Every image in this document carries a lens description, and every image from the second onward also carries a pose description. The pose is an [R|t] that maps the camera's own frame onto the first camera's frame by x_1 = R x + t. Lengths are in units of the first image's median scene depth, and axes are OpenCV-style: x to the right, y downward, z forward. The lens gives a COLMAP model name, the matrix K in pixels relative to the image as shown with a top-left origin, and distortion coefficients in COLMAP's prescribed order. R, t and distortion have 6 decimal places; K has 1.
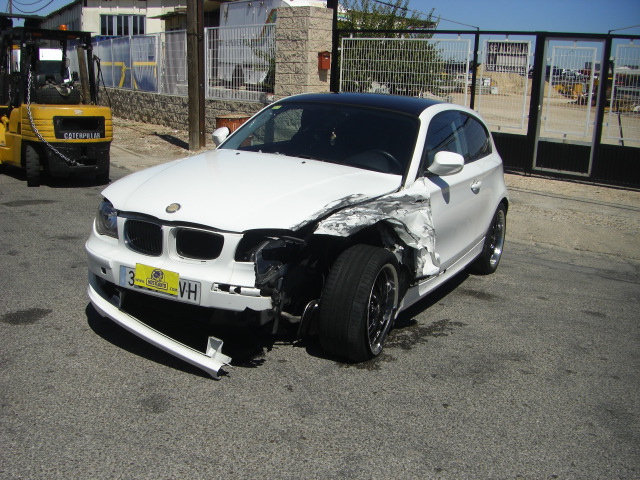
lens RADIAL K [[727.8, 0, 302.1], [0, 727.8, 265.9], [0, 0, 1]] dist [-0.172359, 0.074081]
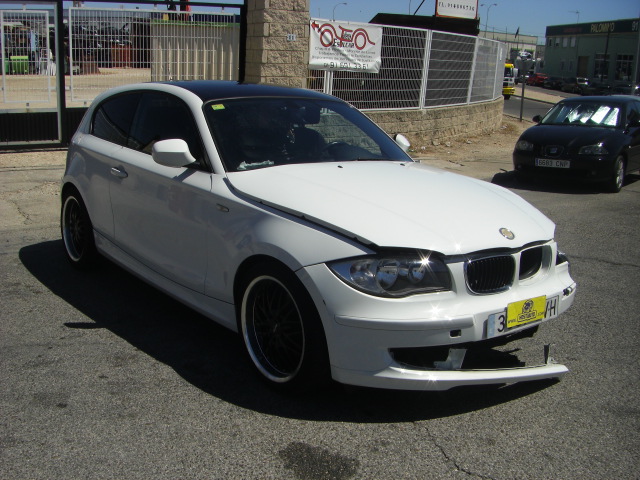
lens RADIAL K [[727.8, 0, 302.1], [0, 727.8, 265.9], [0, 0, 1]] dist [-0.172359, 0.074081]
pose [[0.411462, -0.279999, 0.867352, -1.018814], [0.215621, 0.954532, 0.205855, -0.266603], [-0.885555, 0.102318, 0.453127, 0.777450]]
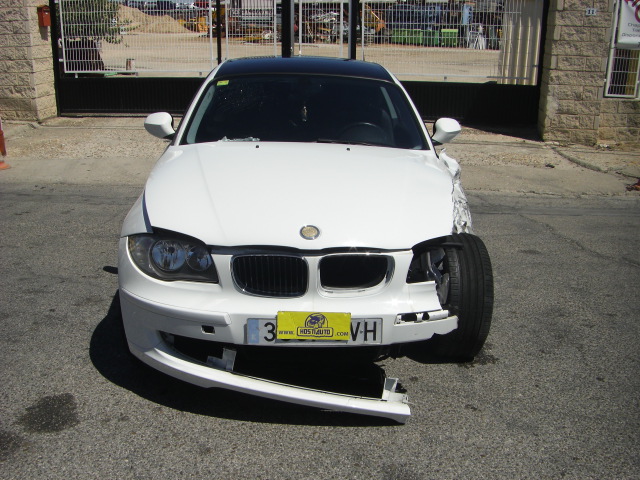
lens RADIAL K [[727.8, 0, 302.1], [0, 727.8, 265.9], [0, 0, 1]] dist [-0.172359, 0.074081]
pose [[0.863733, -0.198418, 0.463244, -0.525593], [0.160098, 0.979645, 0.121096, -0.133064], [-0.477842, -0.030430, 0.877919, 0.295459]]
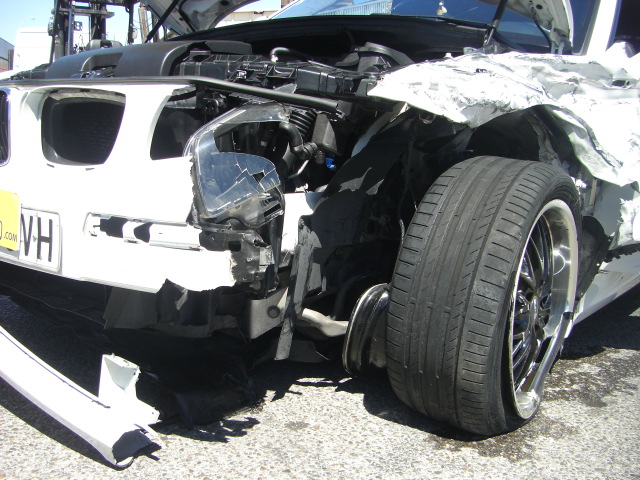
lens RADIAL K [[727.8, 0, 302.1], [0, 727.8, 265.9], [0, 0, 1]] dist [-0.172359, 0.074081]
pose [[0.984954, 0.018316, -0.171844, 0.044901], [-0.024923, 0.999028, -0.036371, 0.054503], [0.171011, 0.040107, 0.984452, 0.590402]]
